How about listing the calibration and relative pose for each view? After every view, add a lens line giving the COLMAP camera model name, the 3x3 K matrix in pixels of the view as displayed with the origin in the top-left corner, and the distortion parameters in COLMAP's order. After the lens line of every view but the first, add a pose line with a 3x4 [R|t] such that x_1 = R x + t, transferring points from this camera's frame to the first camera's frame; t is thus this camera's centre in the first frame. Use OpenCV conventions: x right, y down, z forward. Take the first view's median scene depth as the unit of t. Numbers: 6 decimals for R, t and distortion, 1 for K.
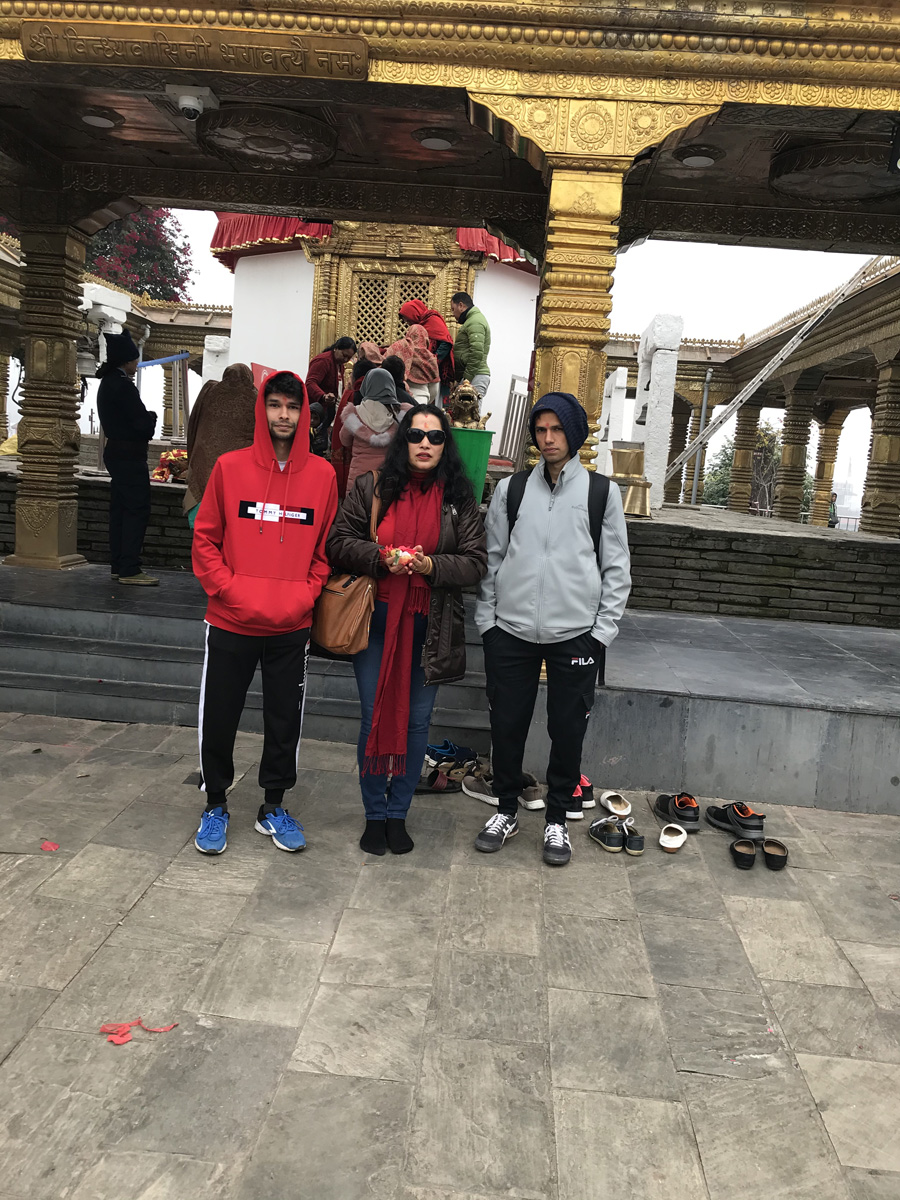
lens RADIAL K [[987.2, 0, 452.8], [0, 987.2, 593.7], [0, 0, 1]] dist [0.016236, -0.011890]
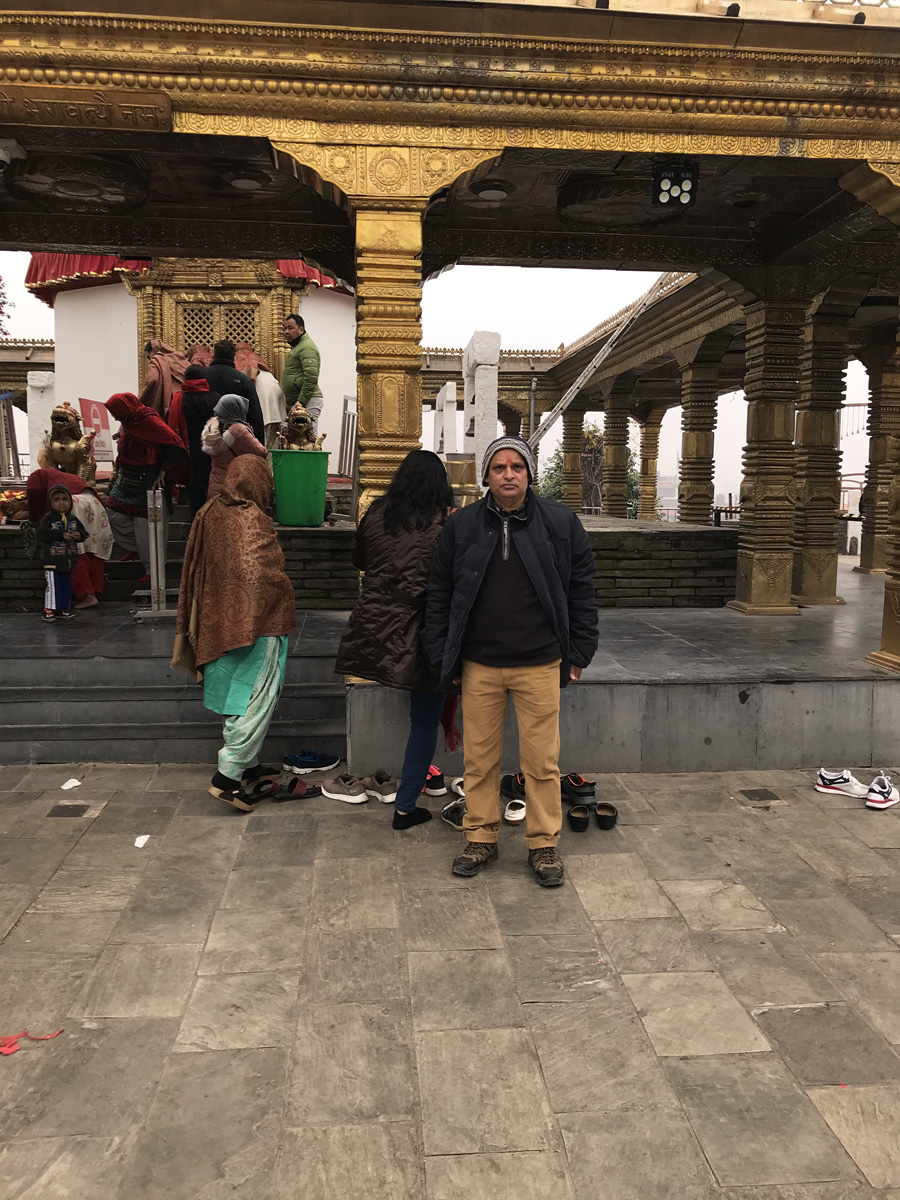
lens RADIAL K [[980.1, 0, 454.2], [0, 980.1, 595.5], [0, 0, 1]] dist [0.011476, -0.004835]
pose [[0.985290, -0.085525, 0.147948, 0.011596], [0.087272, 0.996170, -0.005340, 0.005172], [-0.146925, 0.018173, 0.988981, -0.067510]]
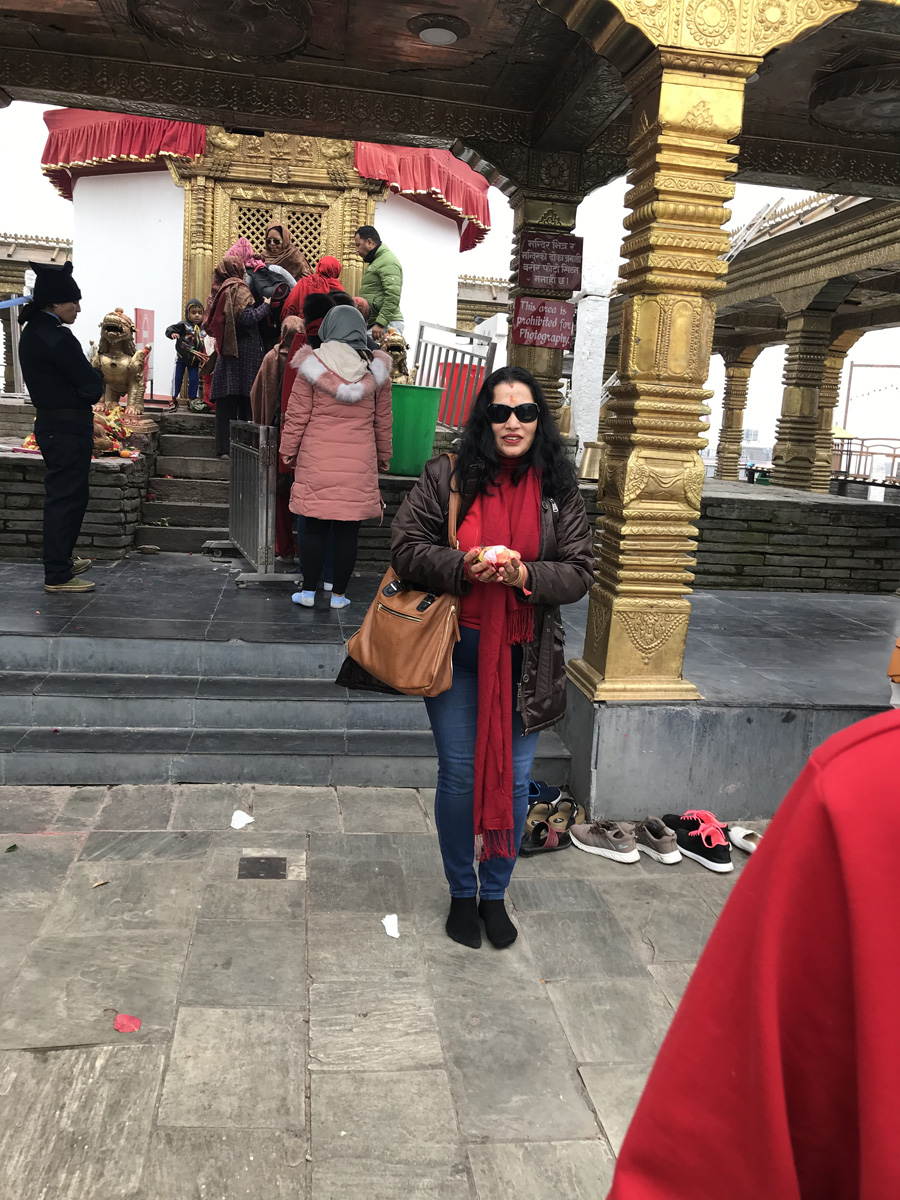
lens RADIAL K [[1004.7, 0, 477.7], [0, 1004.7, 598.8], [0, 0, 1]] dist [-0.013380, 0.052606]
pose [[0.977348, -0.048636, 0.205972, -0.229197], [0.037235, 0.997571, 0.058872, -0.055244], [-0.208335, -0.049869, 0.976785, 0.215100]]
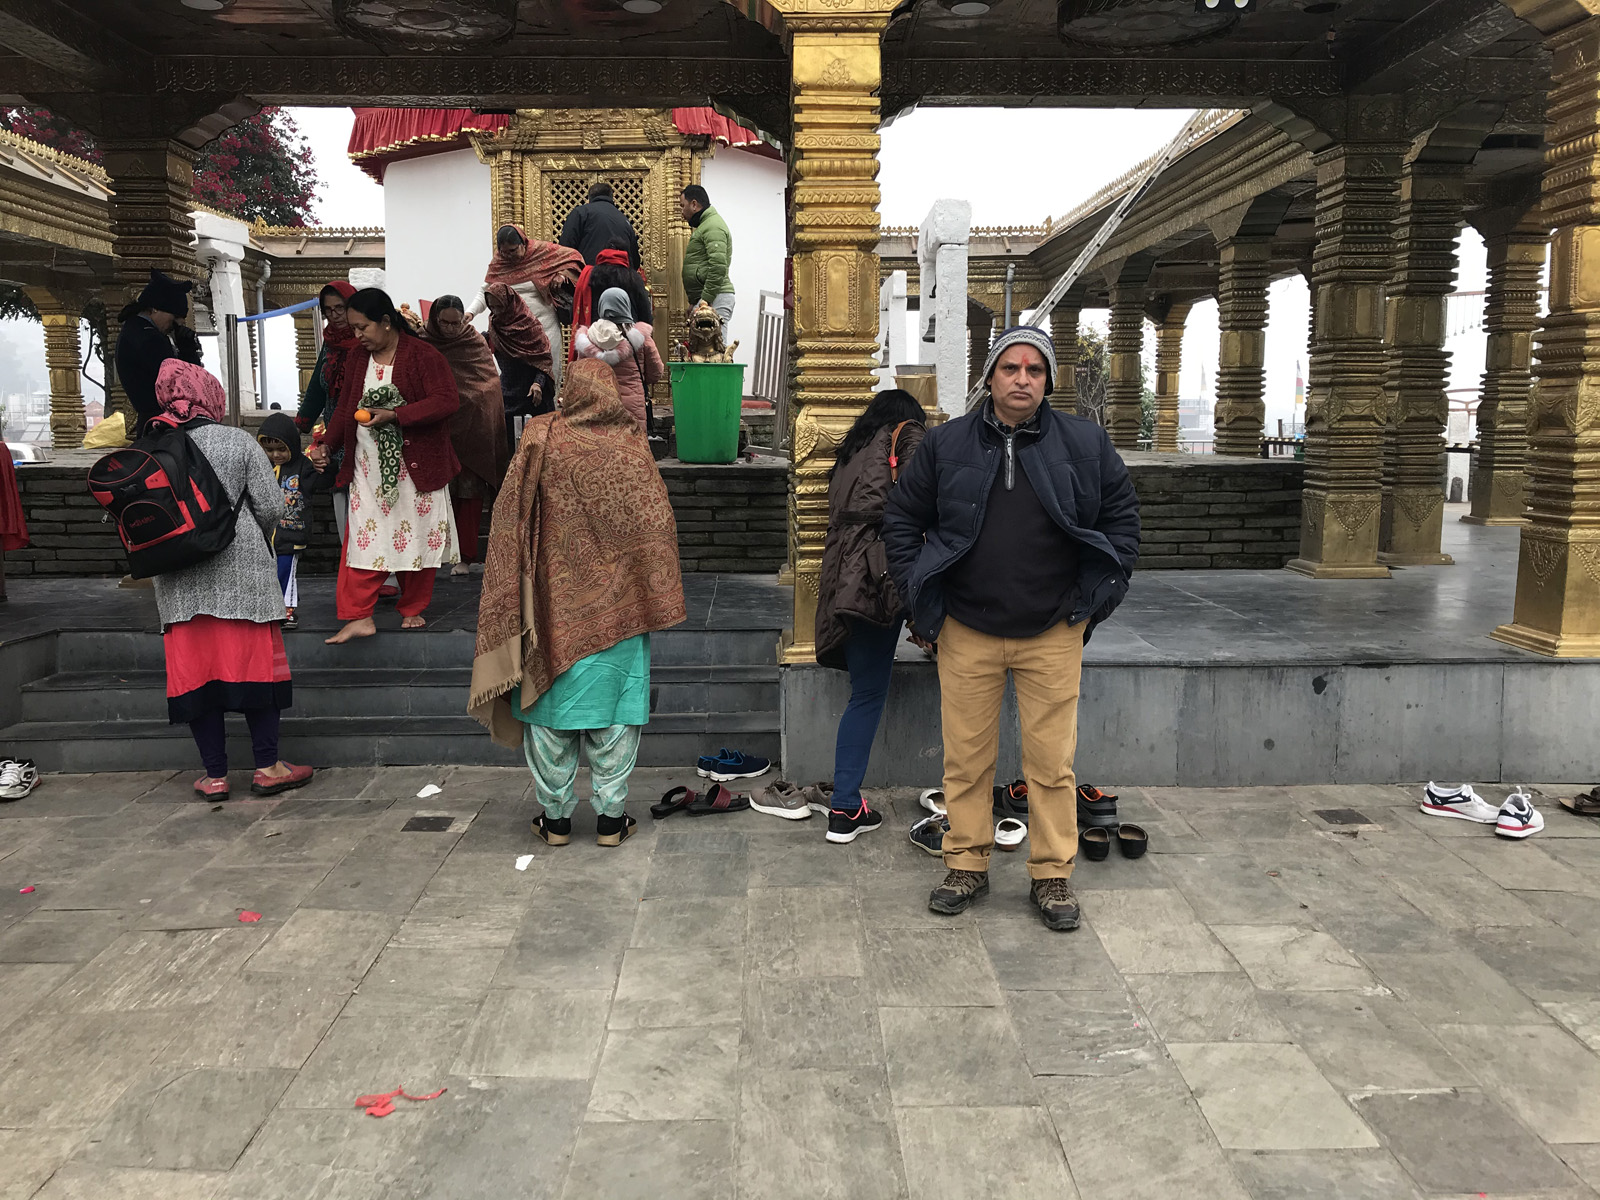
lens RADIAL K [[1307.9, 0, 790.1], [0, 1307.9, 589.7], [0, 0, 1]] dist [0.008635, 0.004292]
pose [[0.993843, -0.089447, 0.065383, -0.012376], [0.089093, 0.995989, 0.008310, 0.015891], [-0.065864, -0.002434, 0.997826, -0.070608]]
